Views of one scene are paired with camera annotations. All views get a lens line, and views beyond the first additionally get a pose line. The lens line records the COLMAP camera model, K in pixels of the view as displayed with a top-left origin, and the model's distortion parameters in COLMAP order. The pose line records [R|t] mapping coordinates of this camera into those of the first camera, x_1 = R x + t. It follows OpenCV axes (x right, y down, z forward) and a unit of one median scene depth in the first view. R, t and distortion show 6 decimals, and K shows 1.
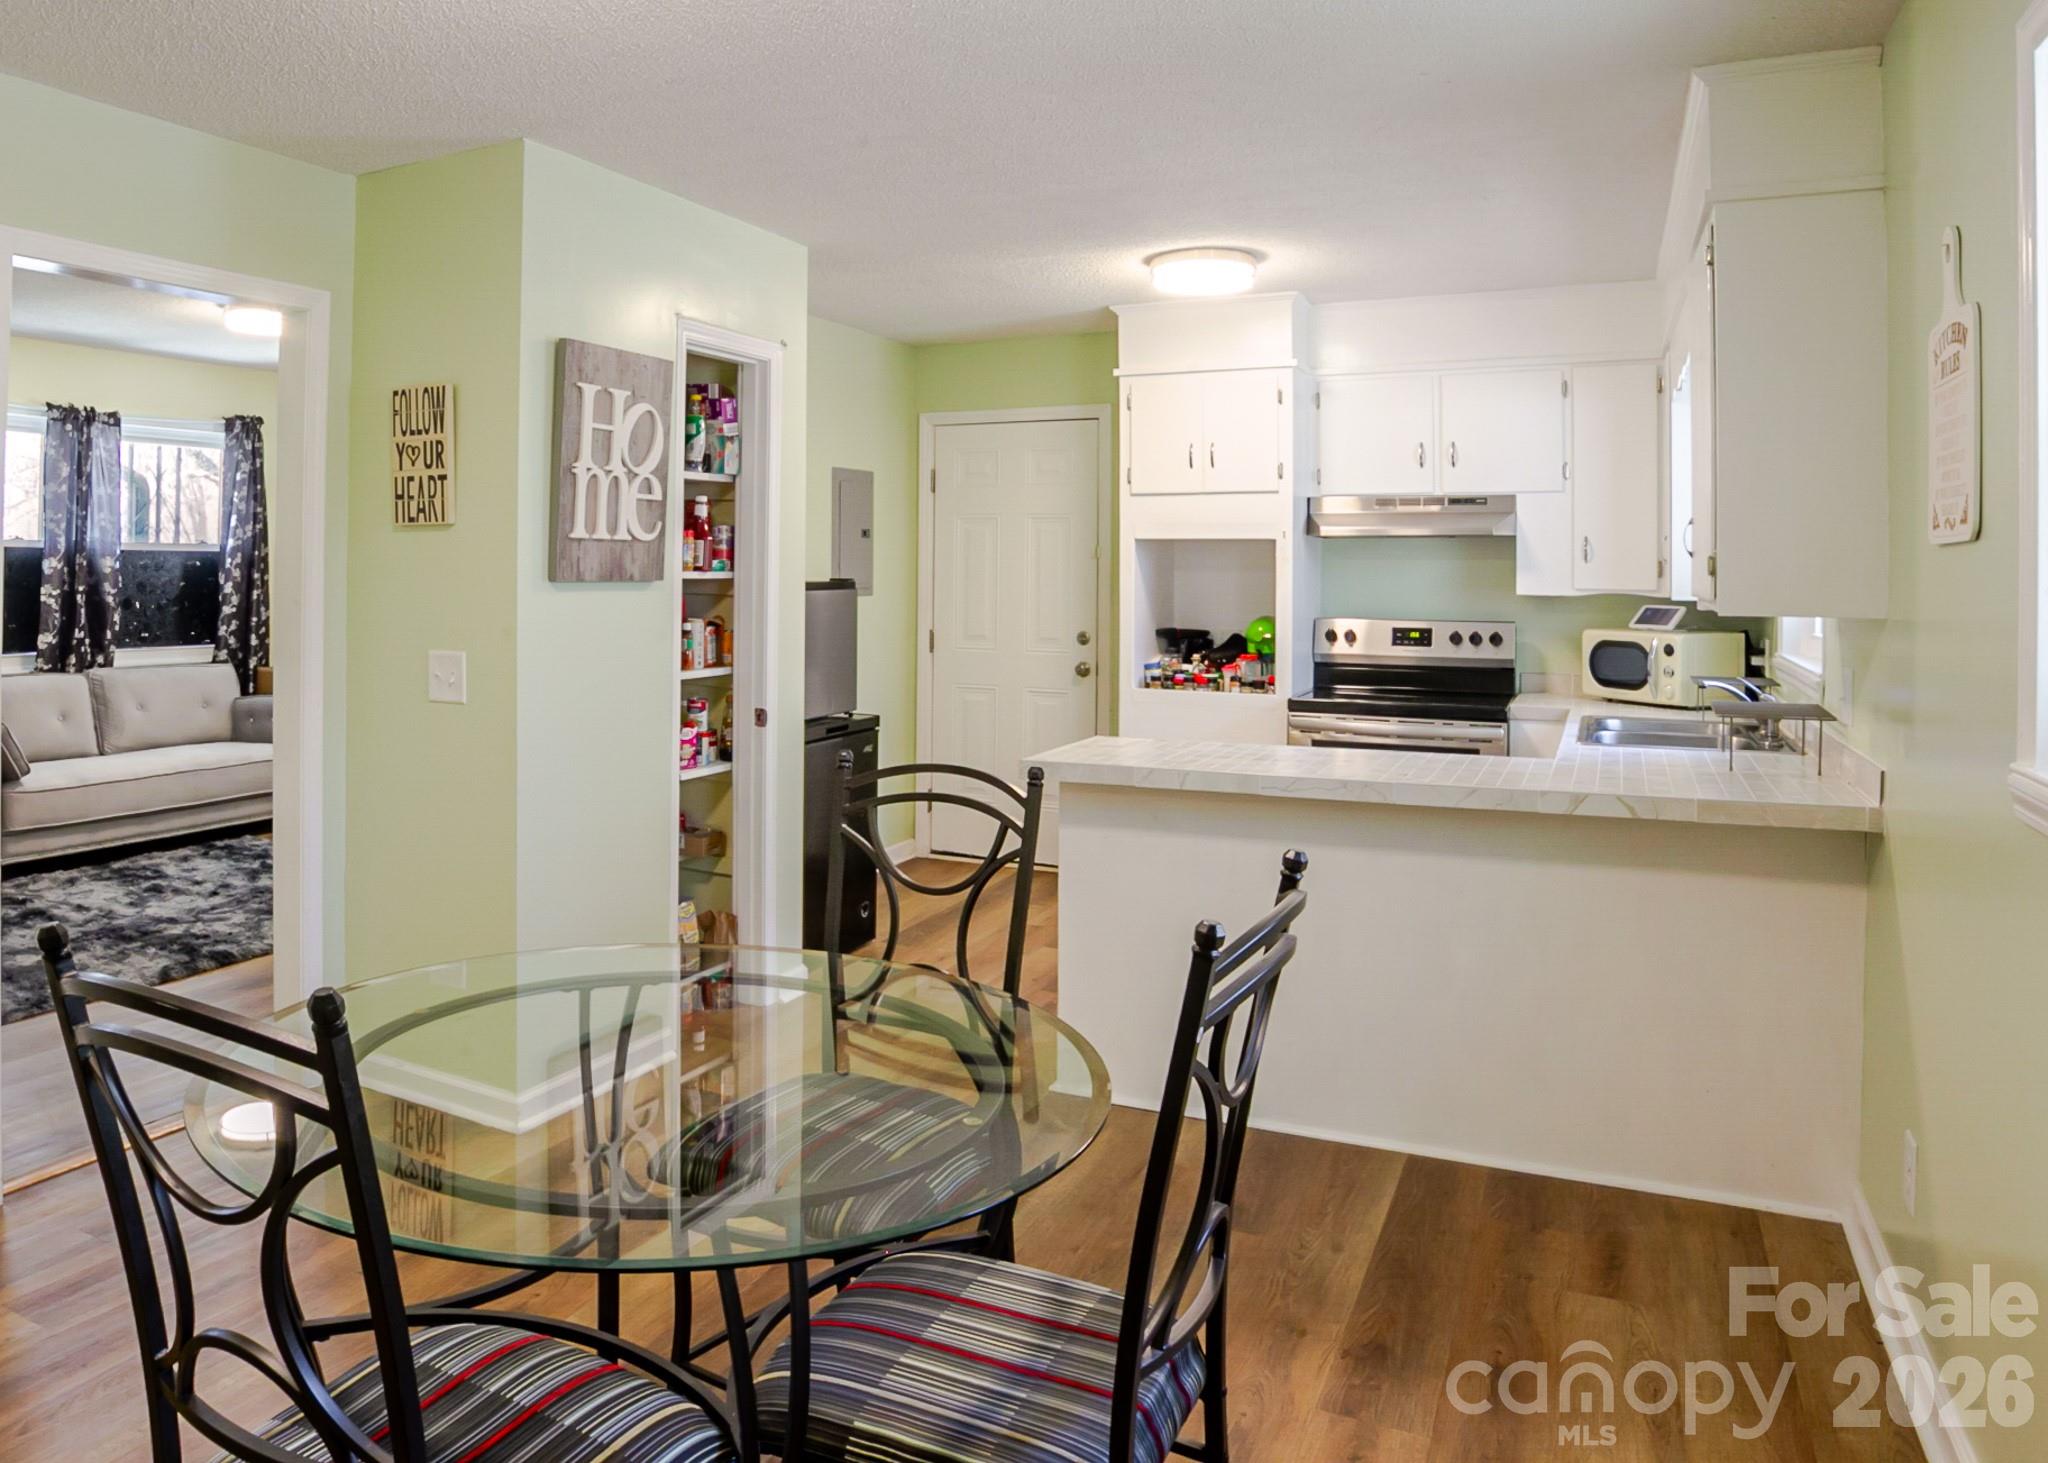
lens RADIAL K [[1493.3, 0, 782.5], [0, 1493.3, 543.0], [0, 0, 1]] dist [-0.080058, 0.002227]
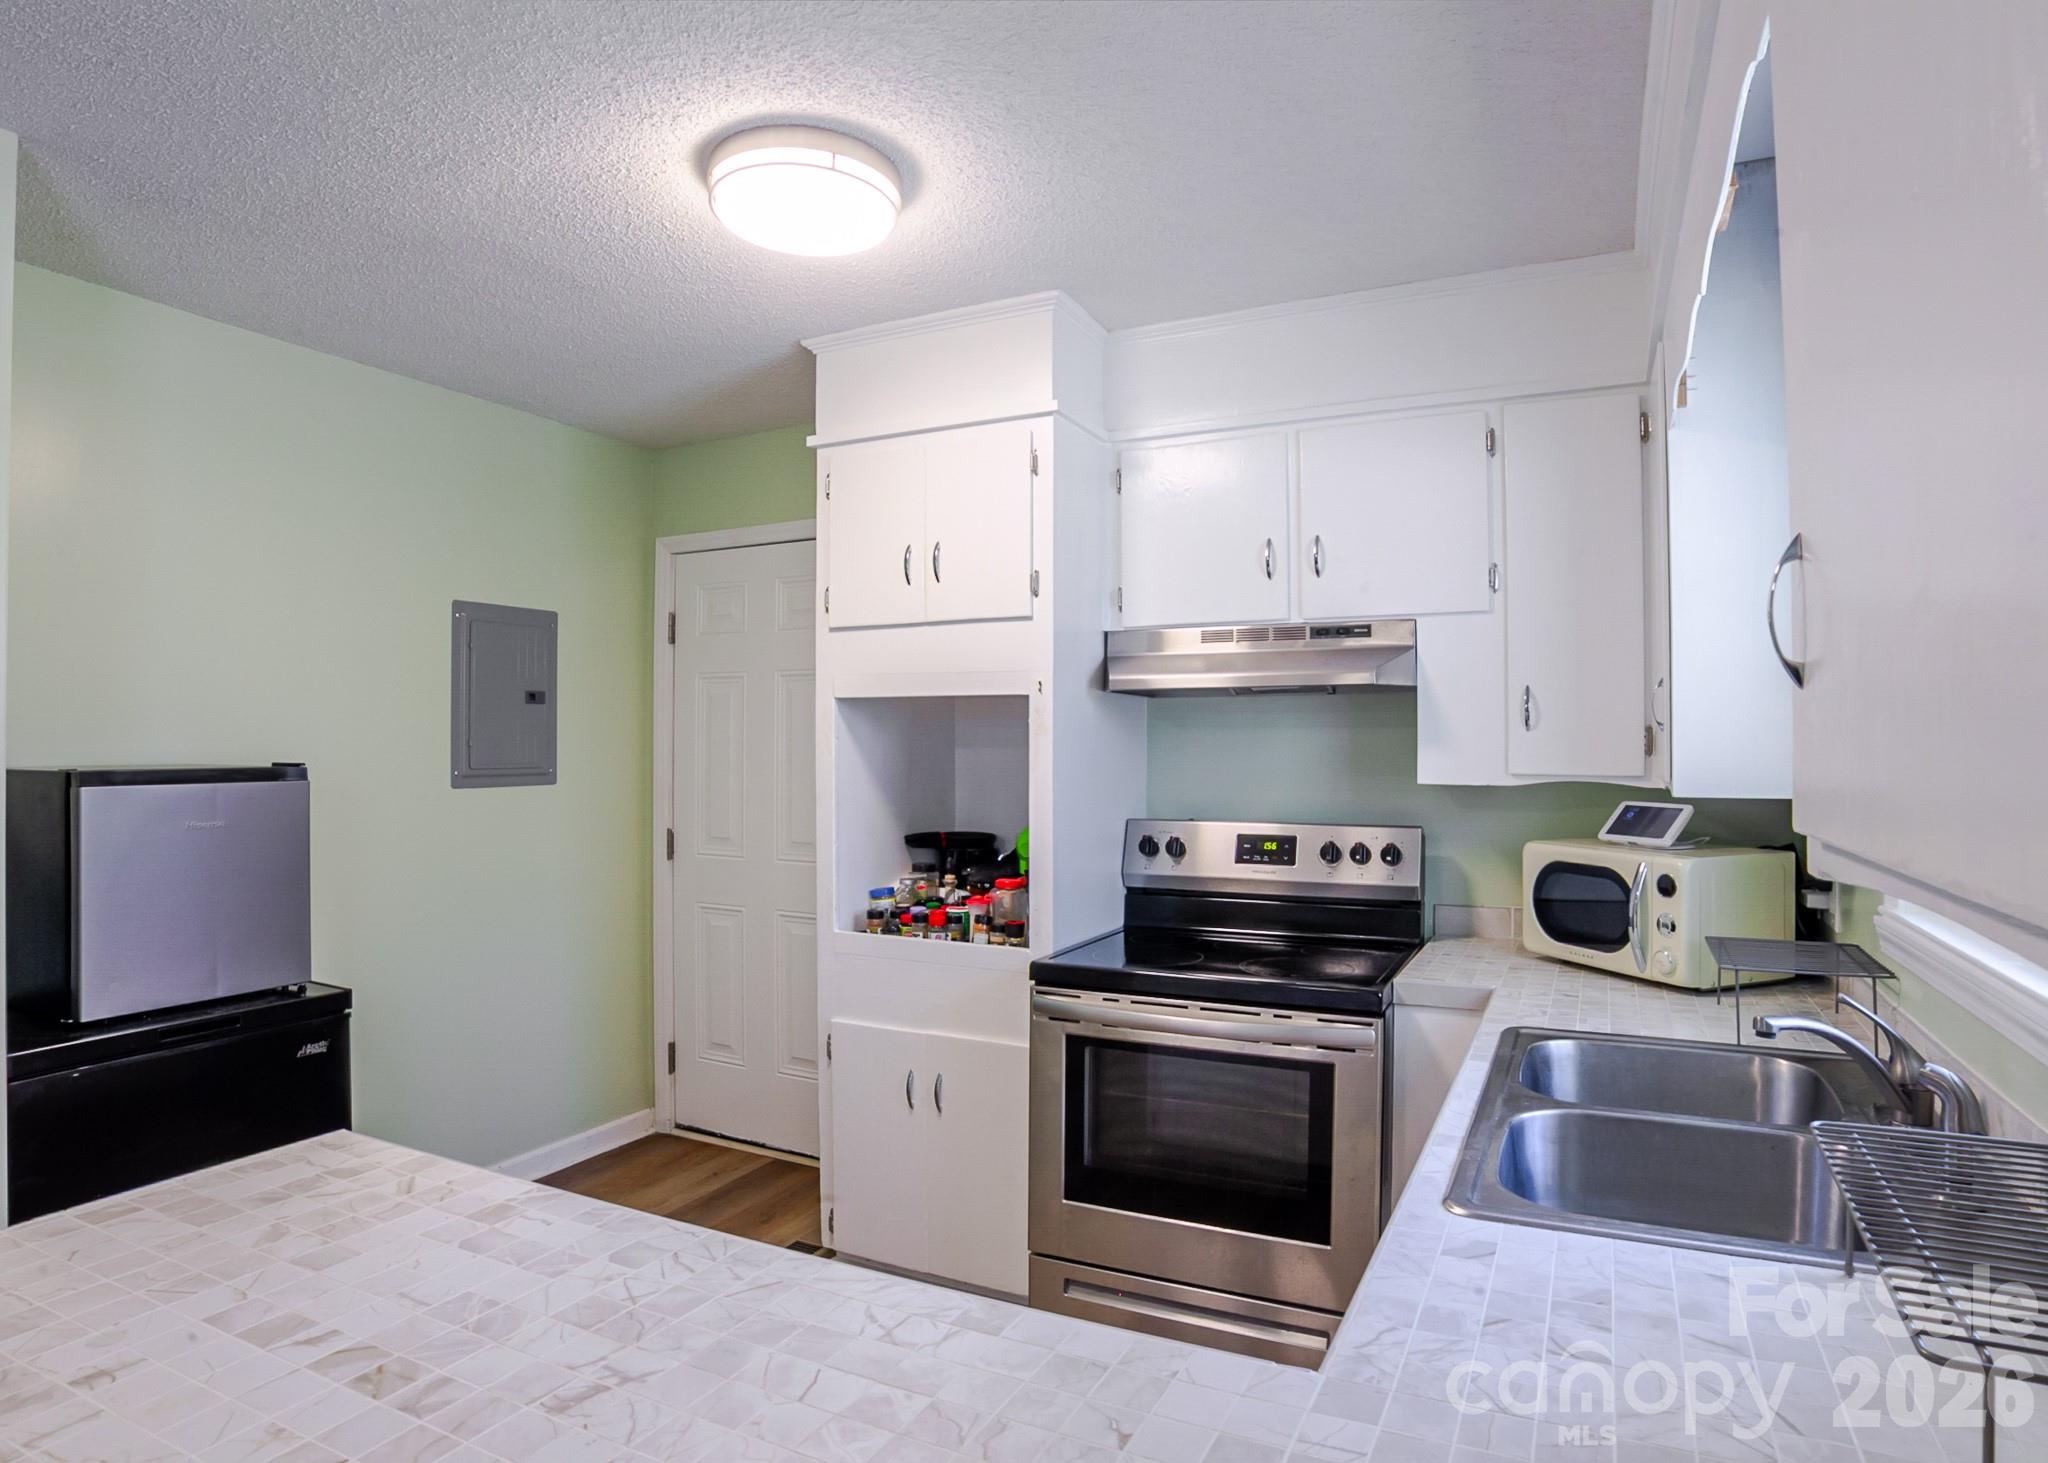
lens RADIAL K [[1160.9, 0, 1039.0], [0, 1160.9, 735.1], [0, 0, 1]] dist [-0.119183, 0.046343]
pose [[0.998219, -0.005946, 0.059360, 0.309640], [0.005574, 0.999964, 0.006433, 0.010873], [-0.059396, -0.006091, 0.998216, 0.522896]]
